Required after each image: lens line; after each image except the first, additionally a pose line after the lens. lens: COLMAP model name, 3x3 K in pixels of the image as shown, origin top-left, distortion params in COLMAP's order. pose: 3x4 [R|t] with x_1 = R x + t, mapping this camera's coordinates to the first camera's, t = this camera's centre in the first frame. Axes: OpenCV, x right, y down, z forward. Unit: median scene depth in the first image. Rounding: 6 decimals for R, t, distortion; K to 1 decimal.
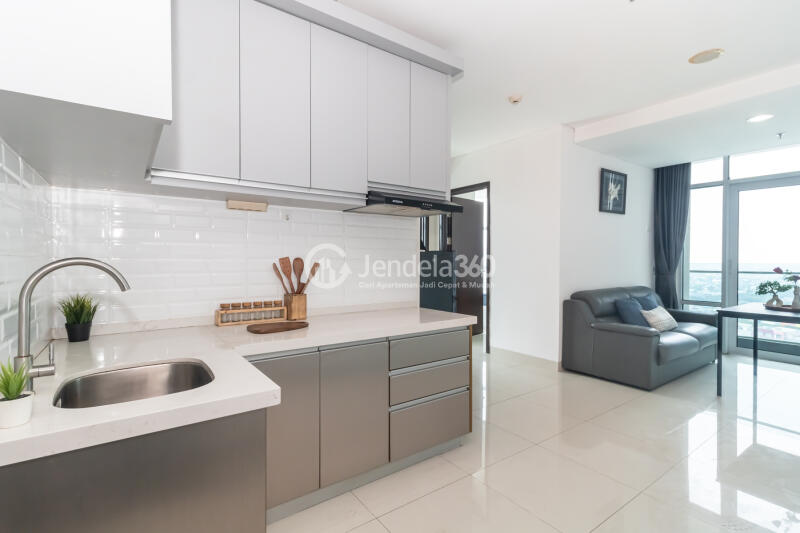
lens RADIAL K [[371.2, 0, 394.9], [0, 371.2, 263.5], [0, 0, 1]] dist [0.000138, 0.000008]
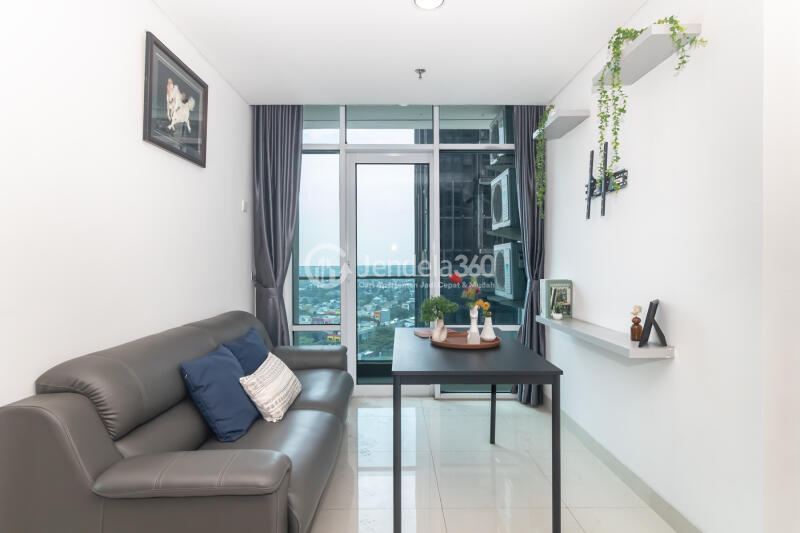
lens RADIAL K [[438.8, 0, 400.0], [0, 438.8, 266.5], [0, 0, 1]] dist [0.000244, 0.000302]
pose [[0.574295, -0.007231, 0.818617, 0.300910], [0.011149, 0.999937, 0.001012, -0.000447], [-0.818573, 0.008546, 0.574339, 0.470386]]
